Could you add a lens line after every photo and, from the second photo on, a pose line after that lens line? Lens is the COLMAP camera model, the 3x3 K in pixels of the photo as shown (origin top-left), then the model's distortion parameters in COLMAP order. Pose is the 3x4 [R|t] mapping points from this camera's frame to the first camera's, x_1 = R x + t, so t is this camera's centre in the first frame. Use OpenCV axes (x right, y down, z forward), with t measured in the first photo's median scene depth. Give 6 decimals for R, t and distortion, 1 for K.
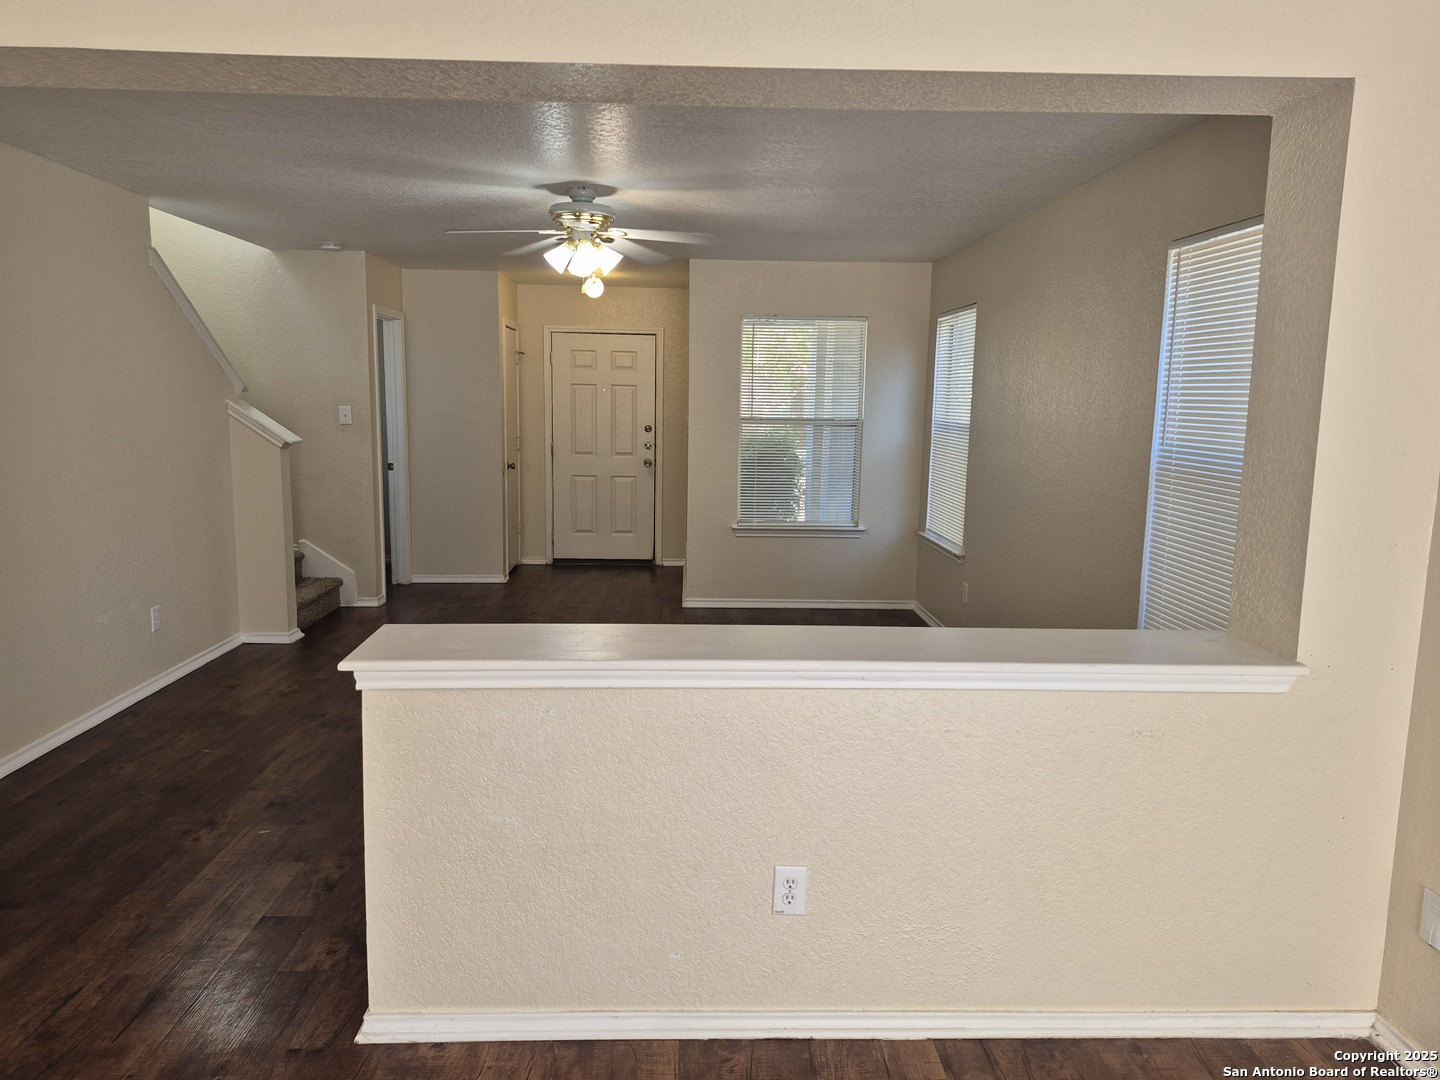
lens RADIAL K [[1004.9, 0, 727.0], [0, 1004.9, 516.8], [0, 0, 1]] dist [0.047295, -0.046186]
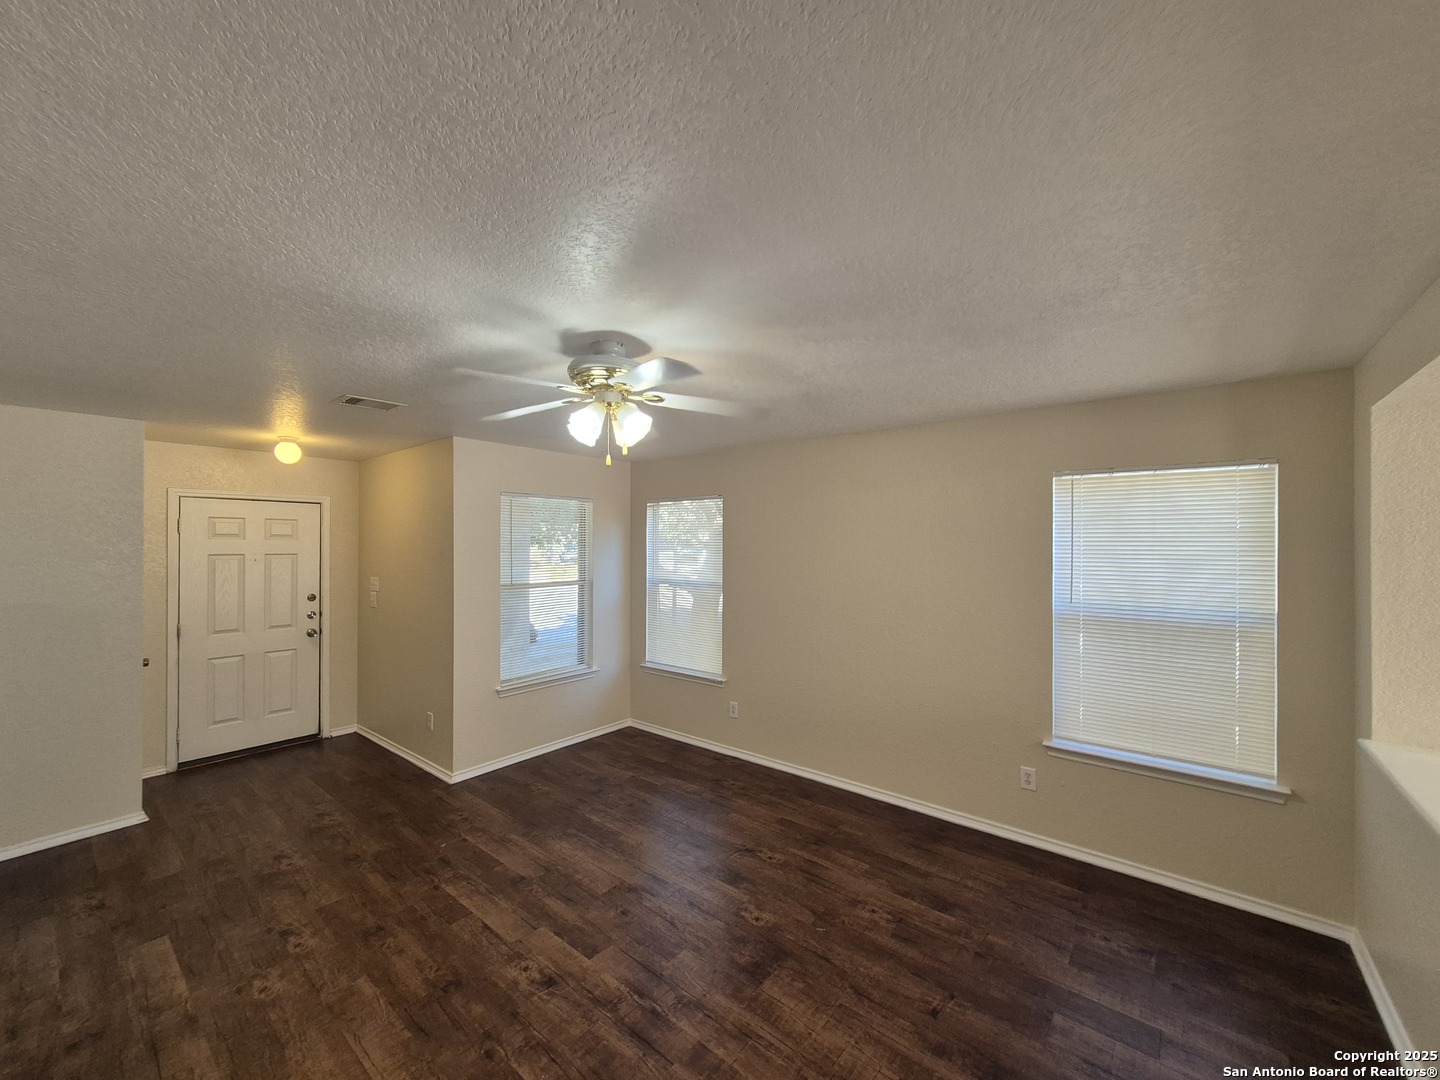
lens RADIAL K [[573.4, 0, 714.3], [0, 573.4, 540.2], [0, 0, 1]] dist [0.004351, 0.000363]
pose [[0.670711, -0.009371, 0.741659, -0.294010], [0.098885, 0.992124, -0.076889, -0.078986], [-0.735097, 0.124910, 0.666355, 0.428238]]
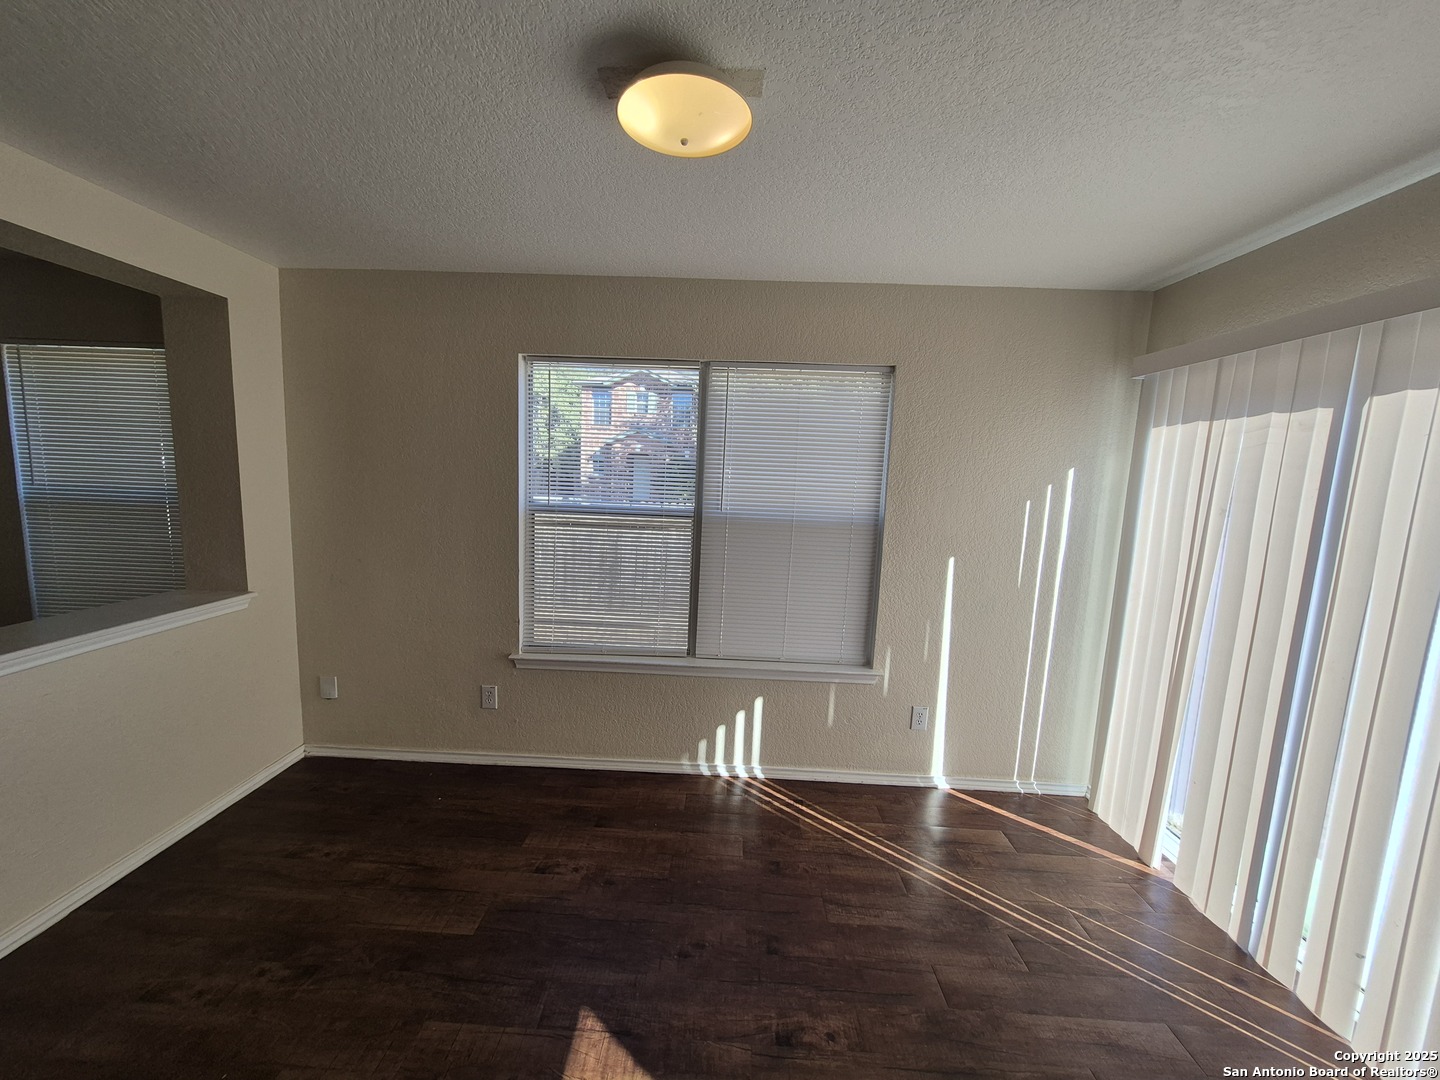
lens RADIAL K [[573.4, 0, 708.5], [0, 573.4, 549.0], [0, 0, 1]] dist [0.004351, 0.000363]
pose [[0.083346, -0.142469, 0.986284, -0.153168], [0.091806, 0.986616, 0.134758, -0.002467], [-0.992283, 0.079316, 0.095310, -0.000038]]
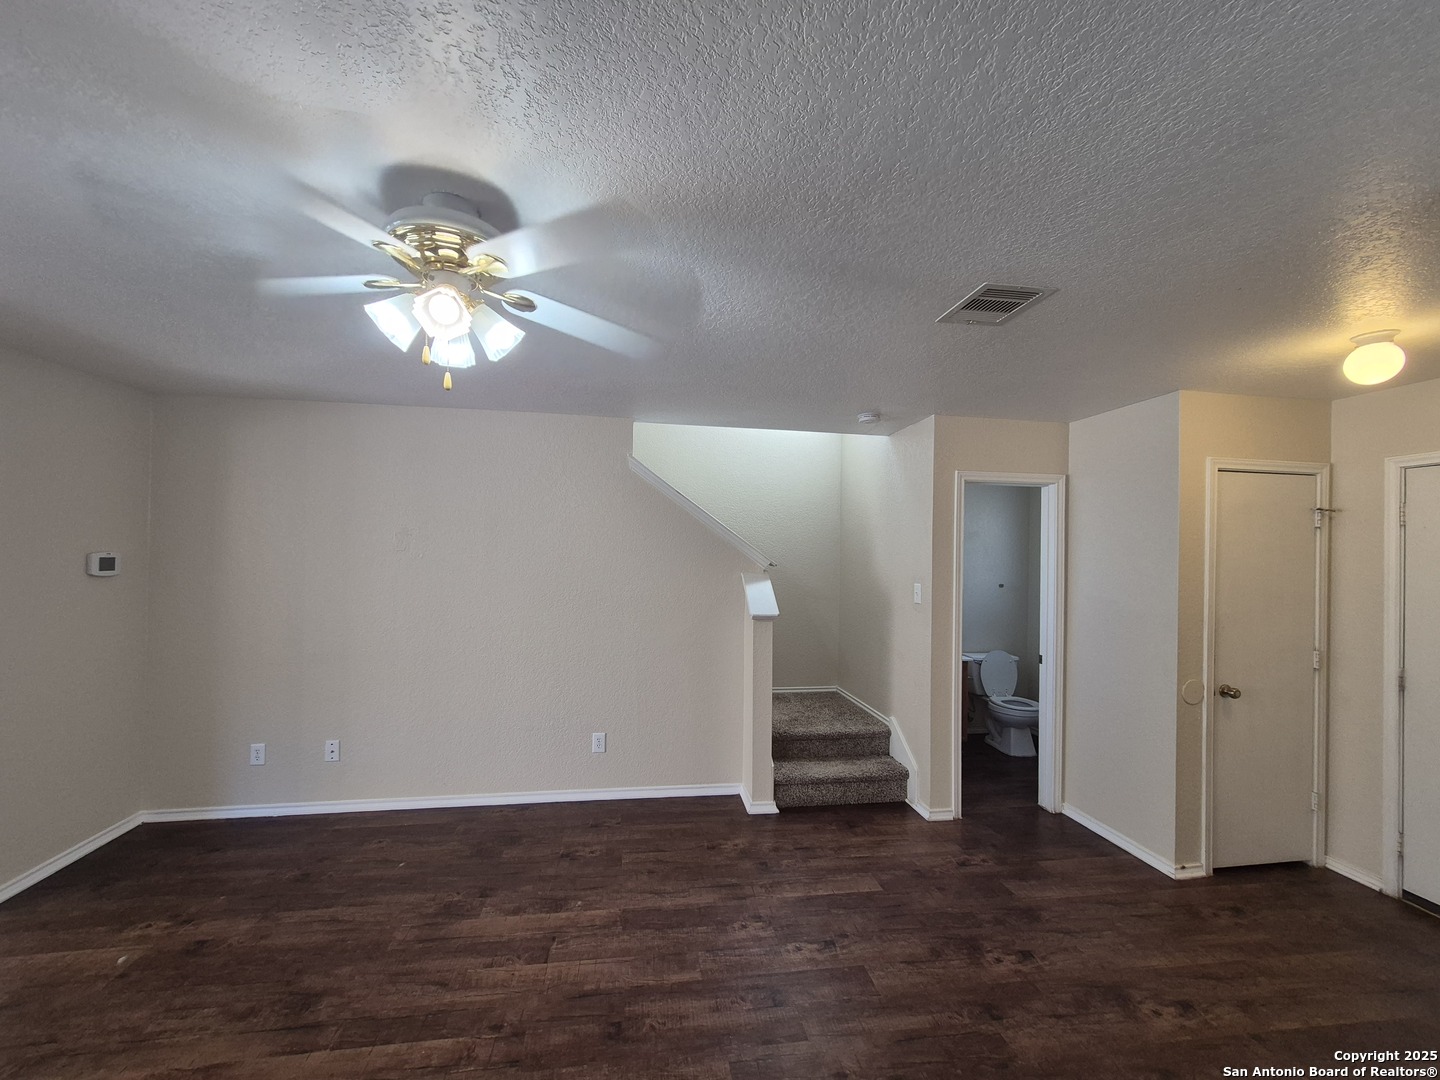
lens RADIAL K [[573.4, 0, 719.3], [0, 573.4, 545.5], [0, 0, 1]] dist [0.004351, 0.000363]
pose [[0.106431, -0.022386, -0.994068, 0.123314], [-0.135324, 0.990118, -0.036785, -0.100159], [0.985068, 0.138436, 0.102350, 0.763488]]
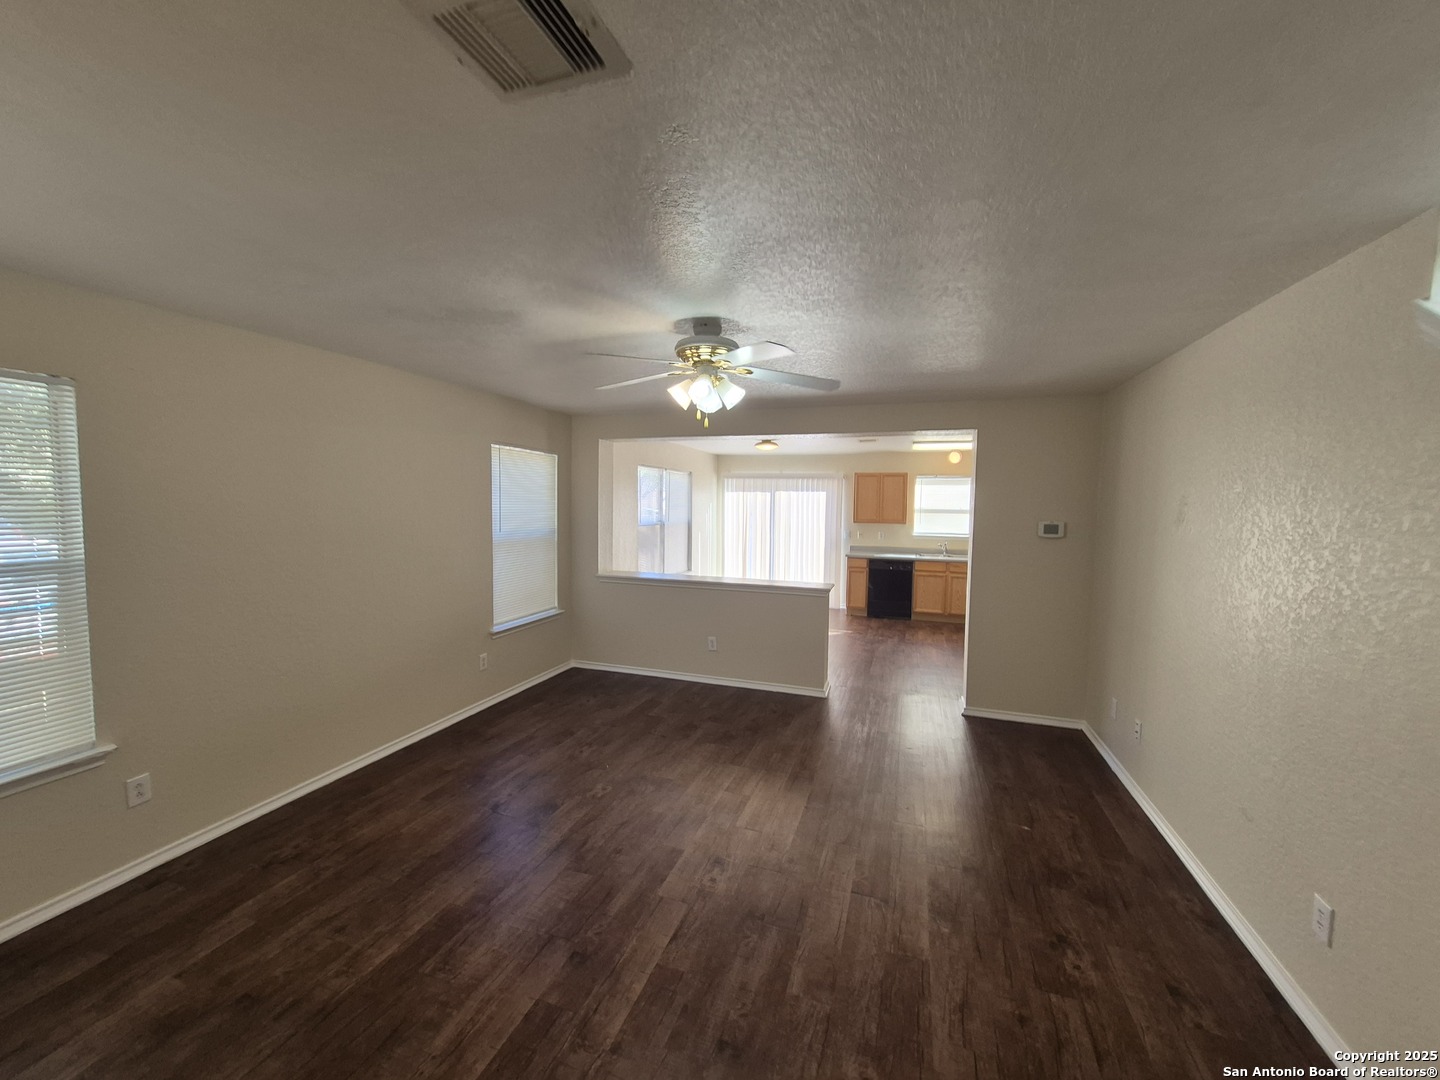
lens RADIAL K [[573.4, 0, 708.9], [0, 573.4, 538.8], [0, 0, 1]] dist [0.004351, 0.000363]
pose [[-0.926212, -0.053590, 0.373175, -0.245136], [0.017250, 0.982785, 0.183948, -0.148092], [-0.376609, 0.176812, -0.909342, 1.045826]]
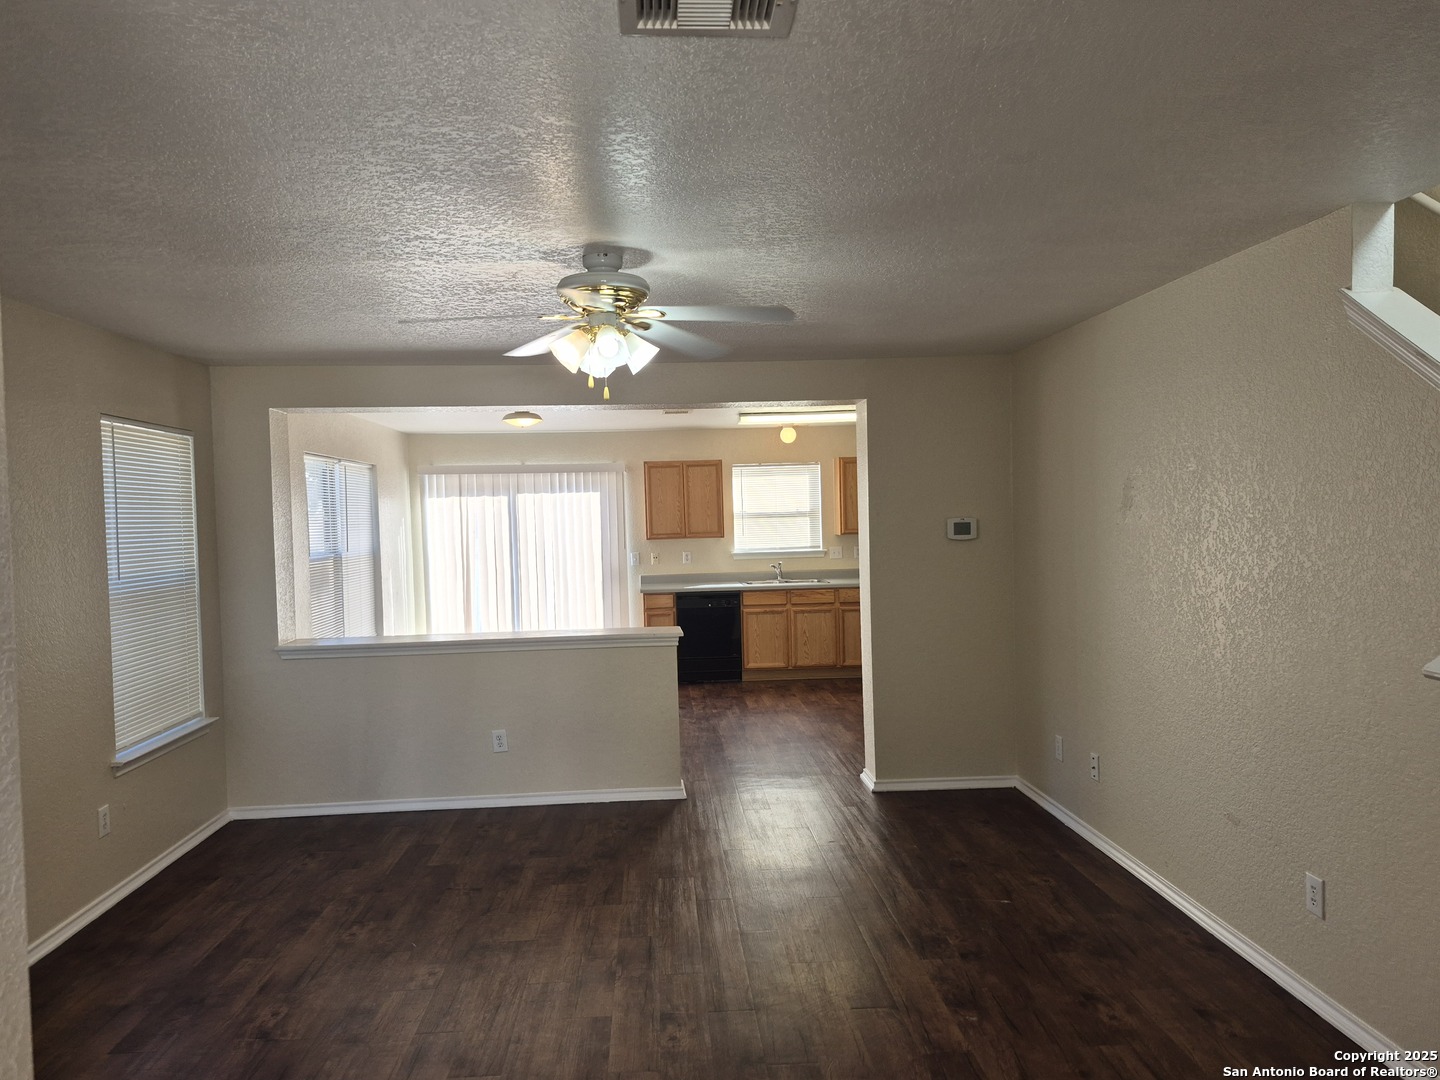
lens RADIAL K [[1004.9, 0, 693.0], [0, 1004.9, 539.4], [0, 0, 1]] dist [0.047295, -0.046186]
pose [[-0.999948, 0.009379, 0.003896, -0.137857], [0.009858, 0.988606, 0.150205, -0.155475], [-0.002443, 0.150236, -0.988647, 1.162176]]
